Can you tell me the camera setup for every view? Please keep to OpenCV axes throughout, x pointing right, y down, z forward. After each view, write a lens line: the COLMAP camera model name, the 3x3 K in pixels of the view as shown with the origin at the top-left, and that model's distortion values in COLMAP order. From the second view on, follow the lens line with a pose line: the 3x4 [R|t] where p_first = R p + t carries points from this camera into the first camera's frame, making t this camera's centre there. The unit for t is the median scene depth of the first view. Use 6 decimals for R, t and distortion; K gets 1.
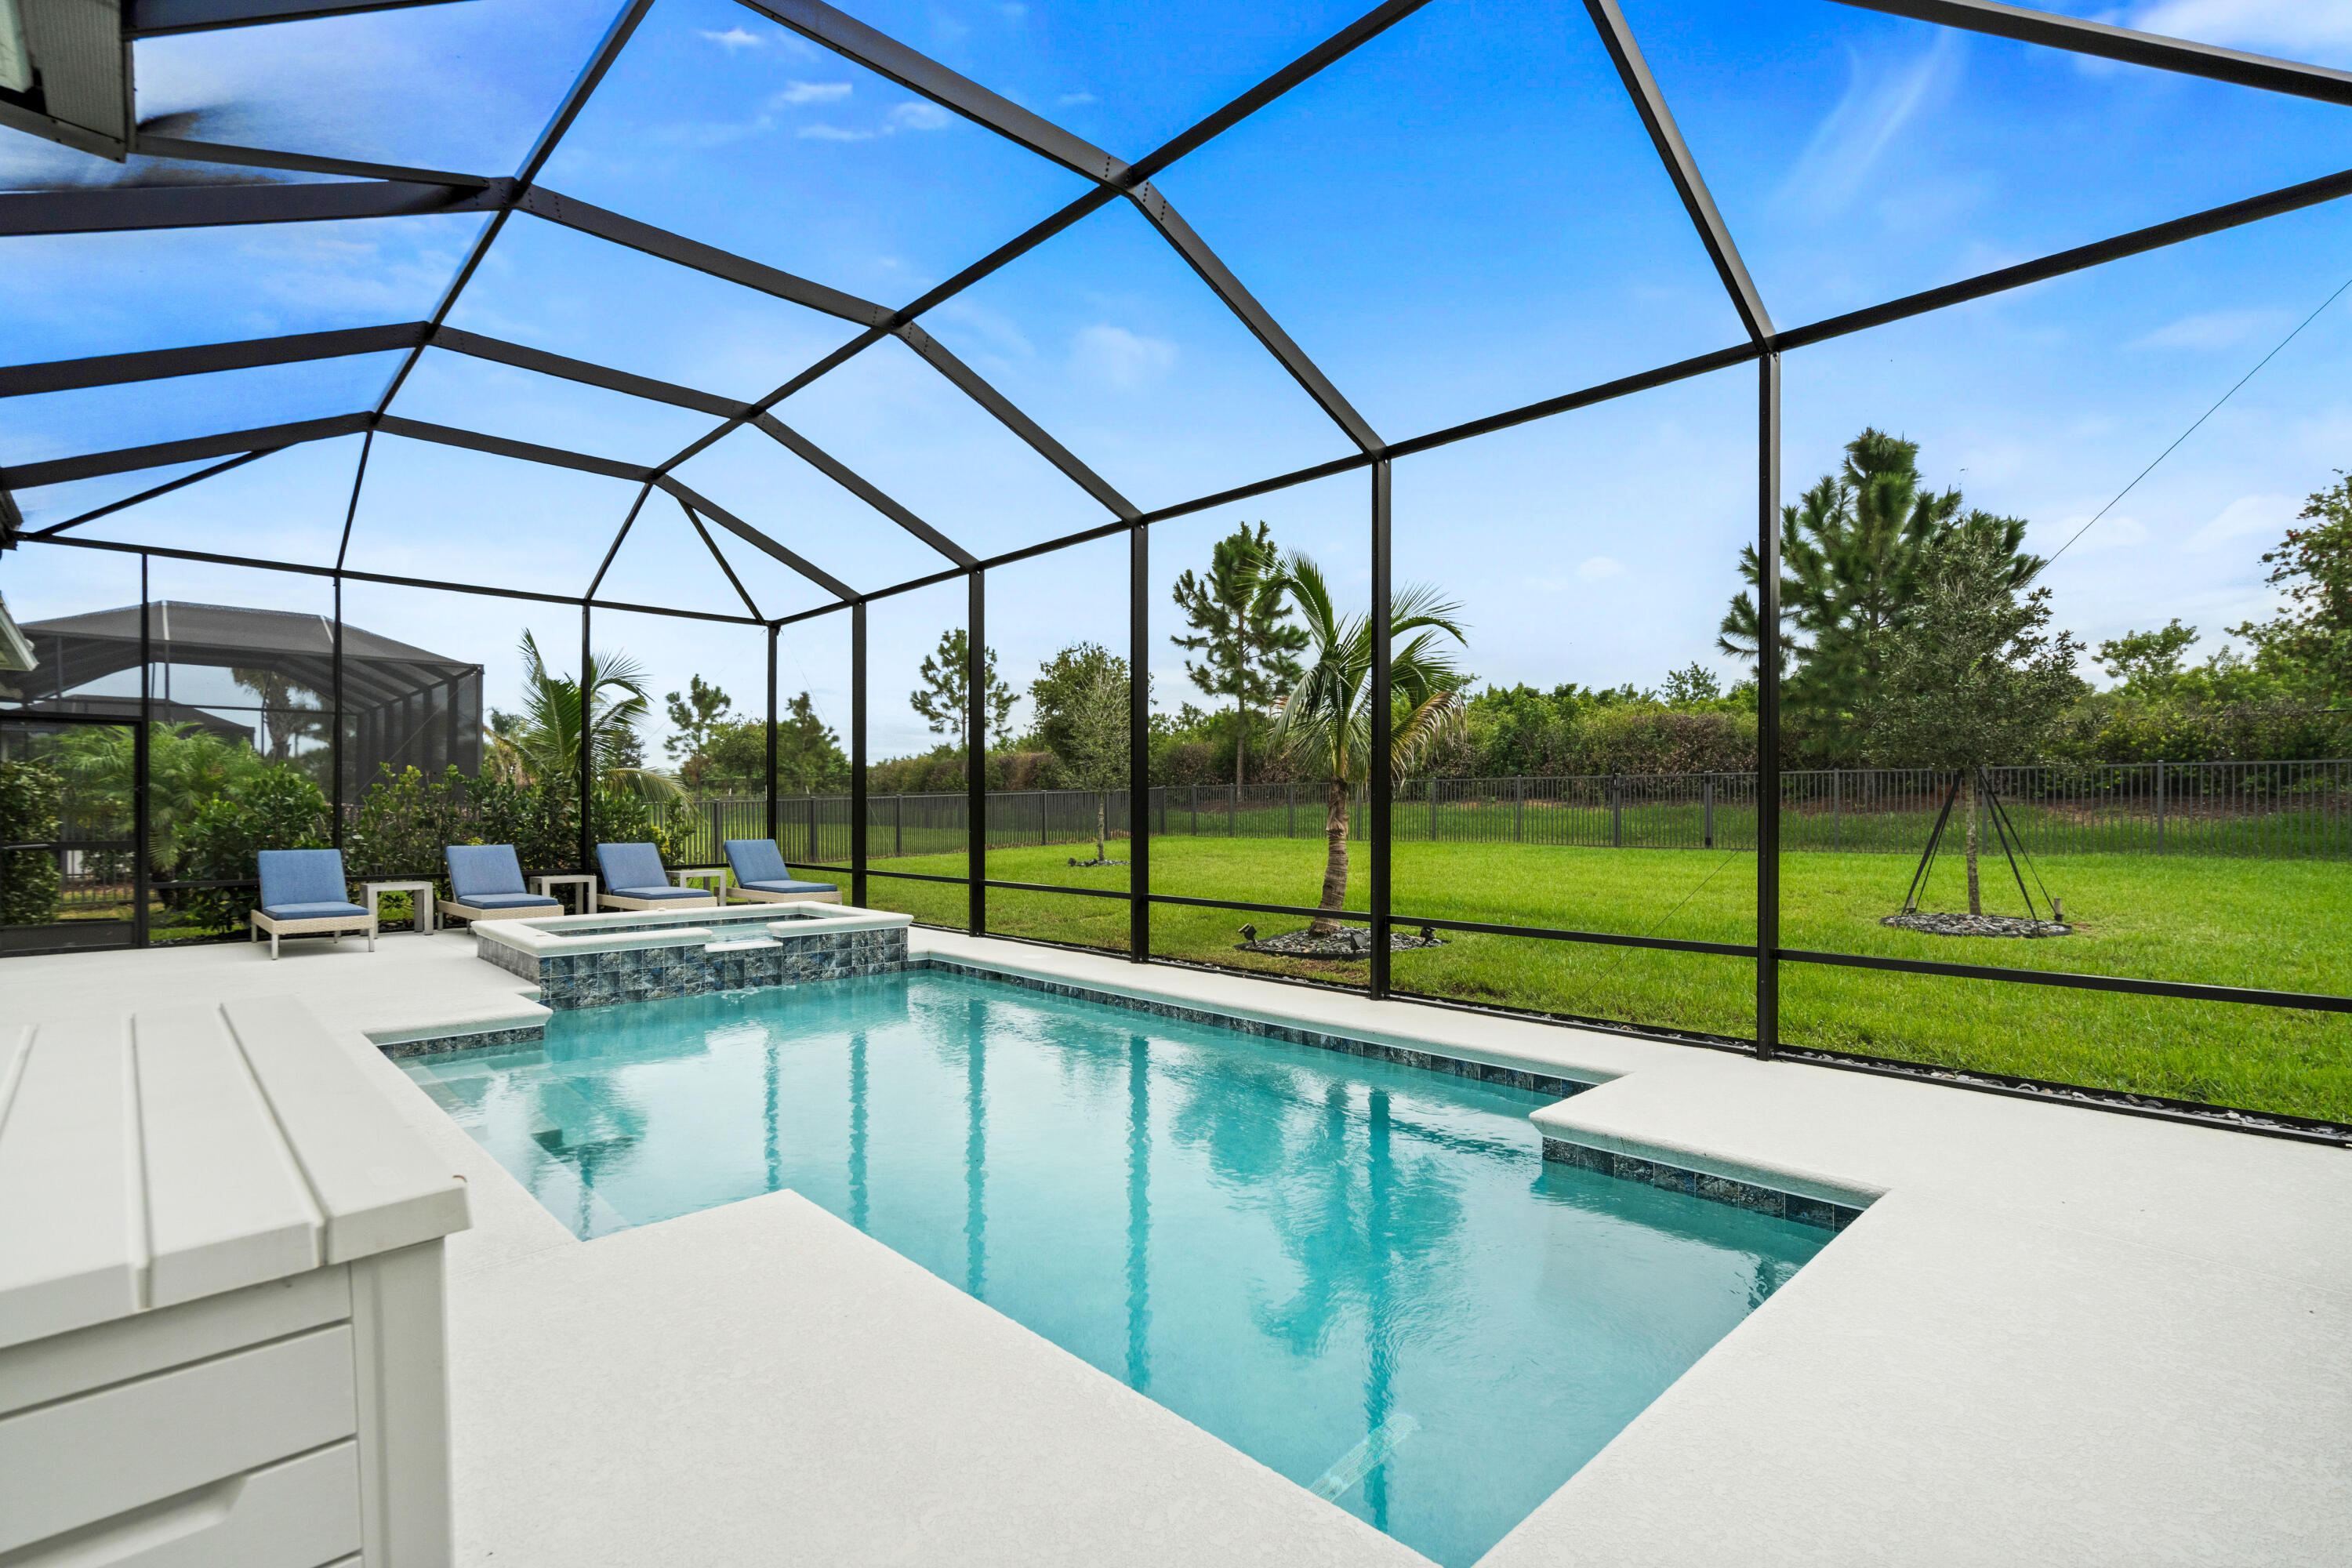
lens RADIAL K [[1088.2, 0, 1174.3], [0, 1088.2, 813.8], [0, 0, 1]] dist [-0.000756, -0.000320]
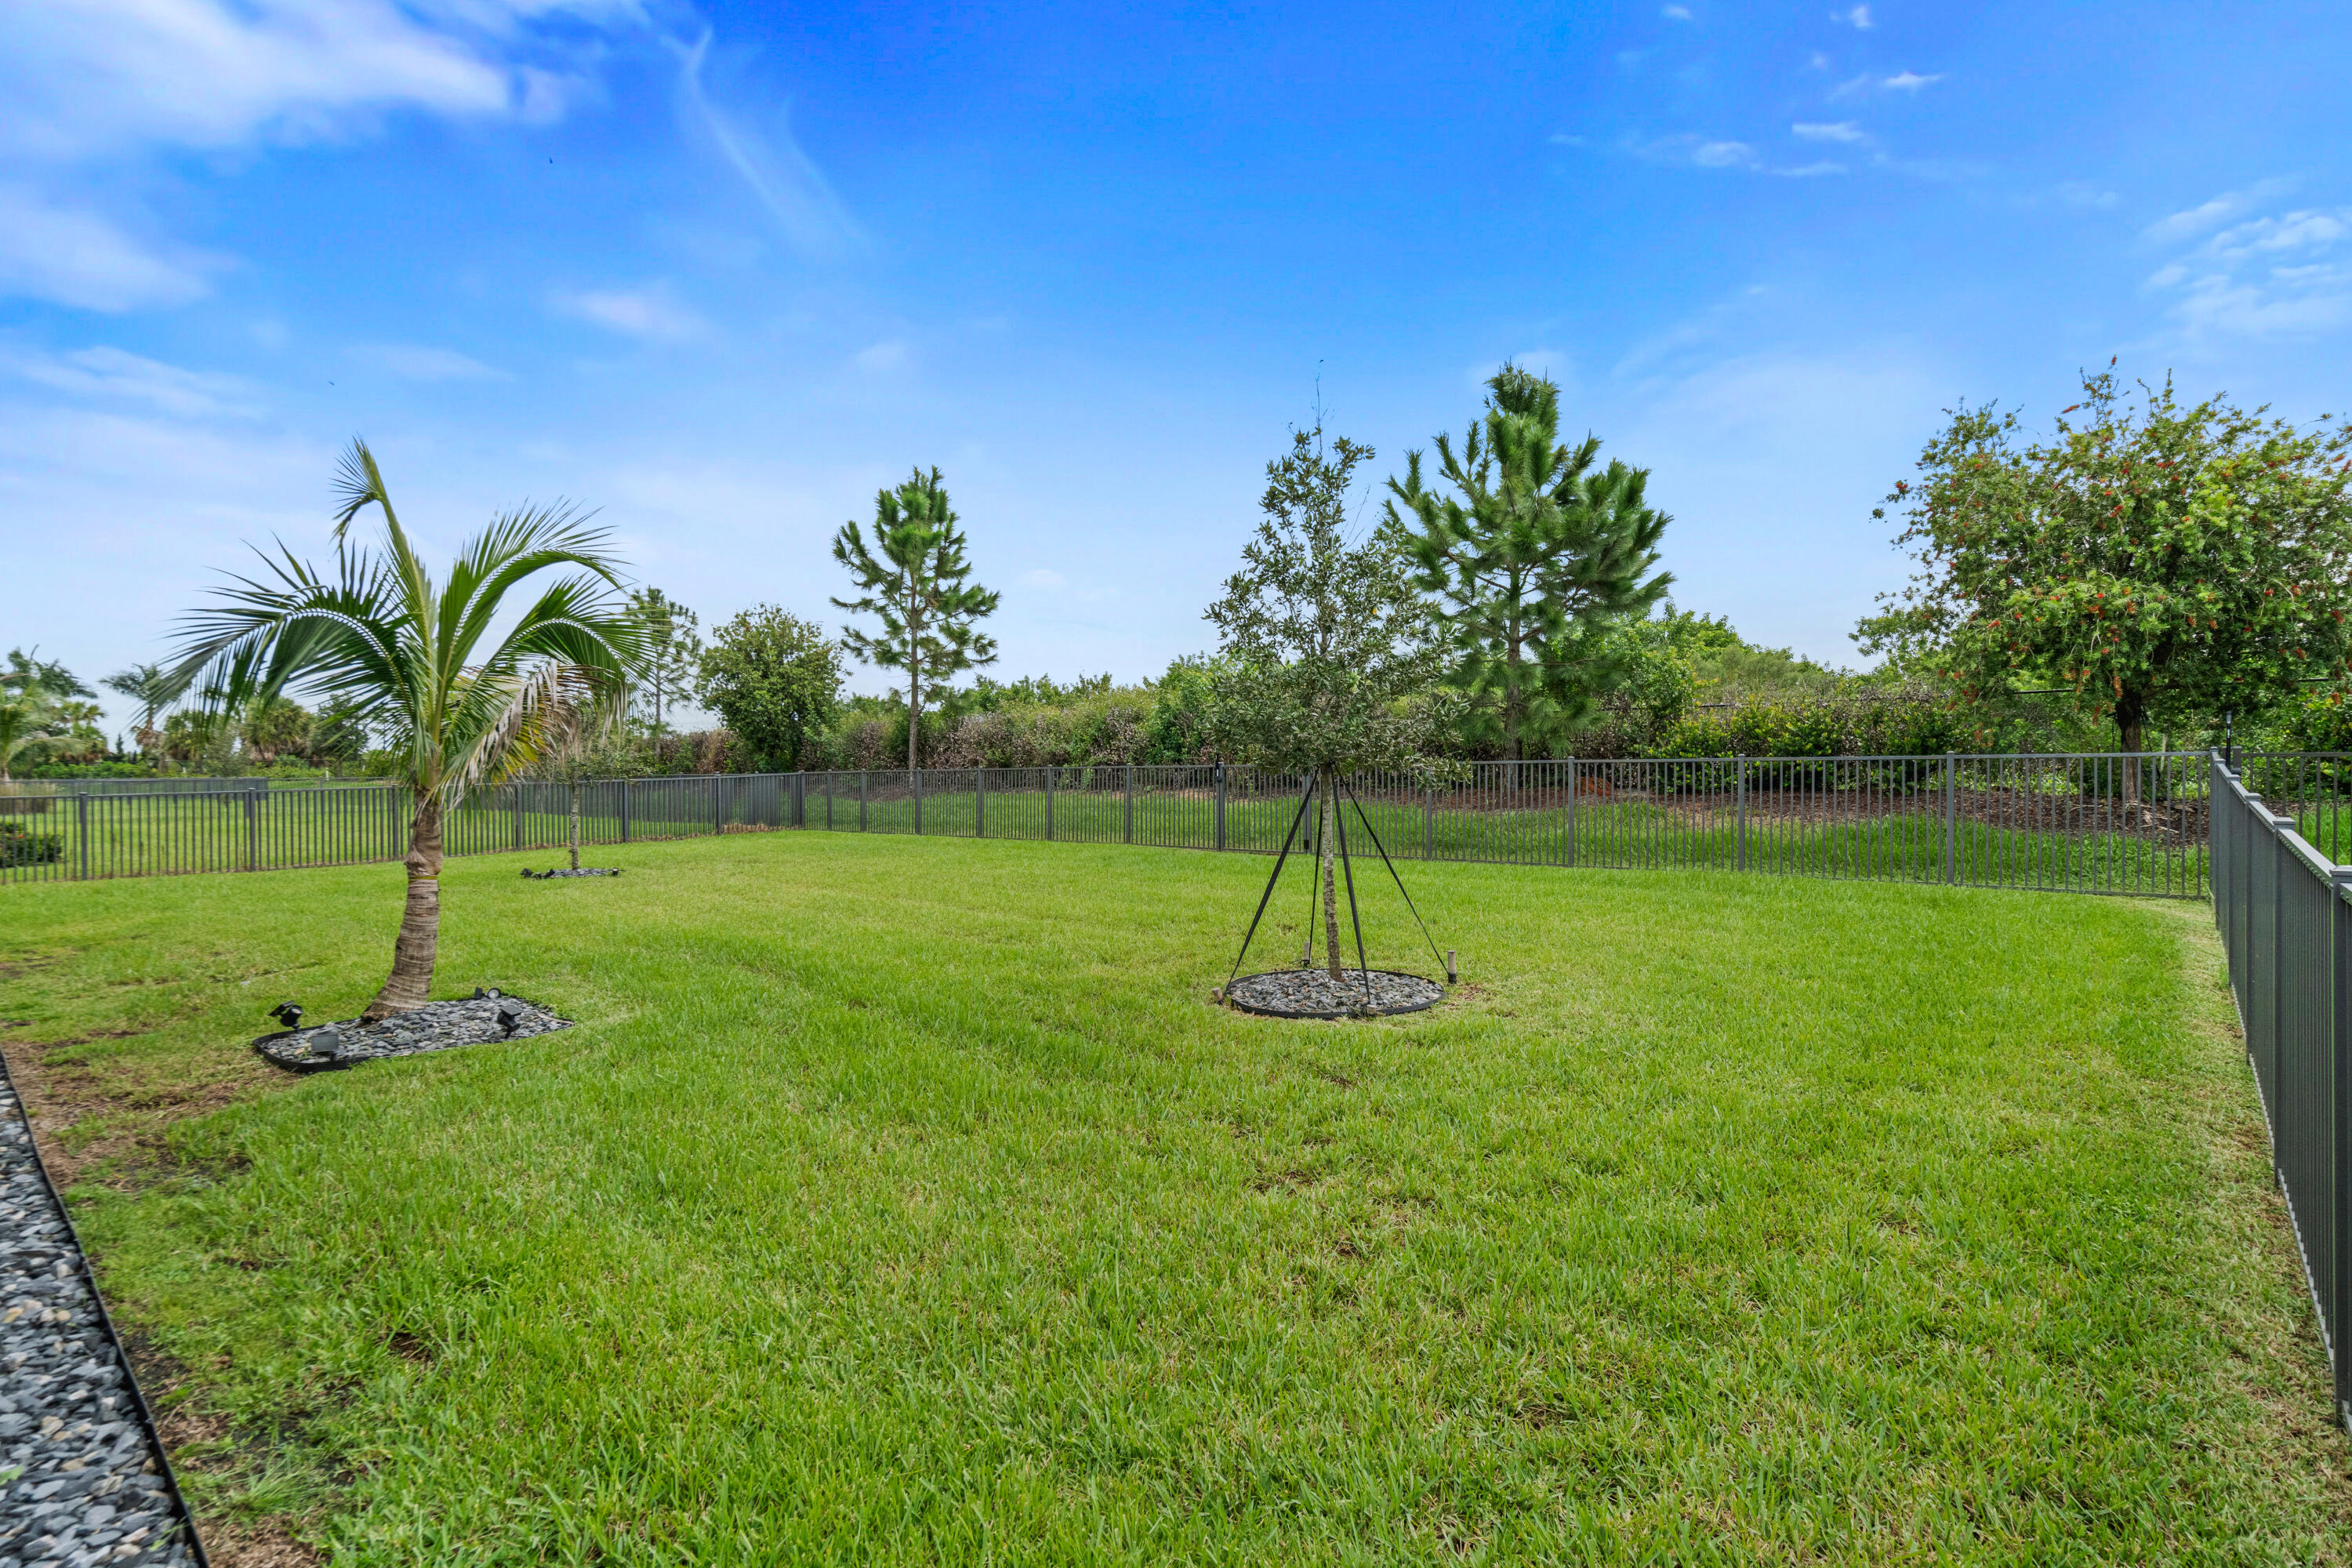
lens RADIAL K [[1113.1, 0, 1176.0], [0, 1113.1, 784.0], [0, 0, 1]] dist [0.018860, 0.000033]
pose [[0.995602, 0.000528, 0.093686, 0.293615], [-0.000159, 0.999992, -0.003937, -0.017036], [-0.093687, 0.003905, 0.995594, 0.141406]]
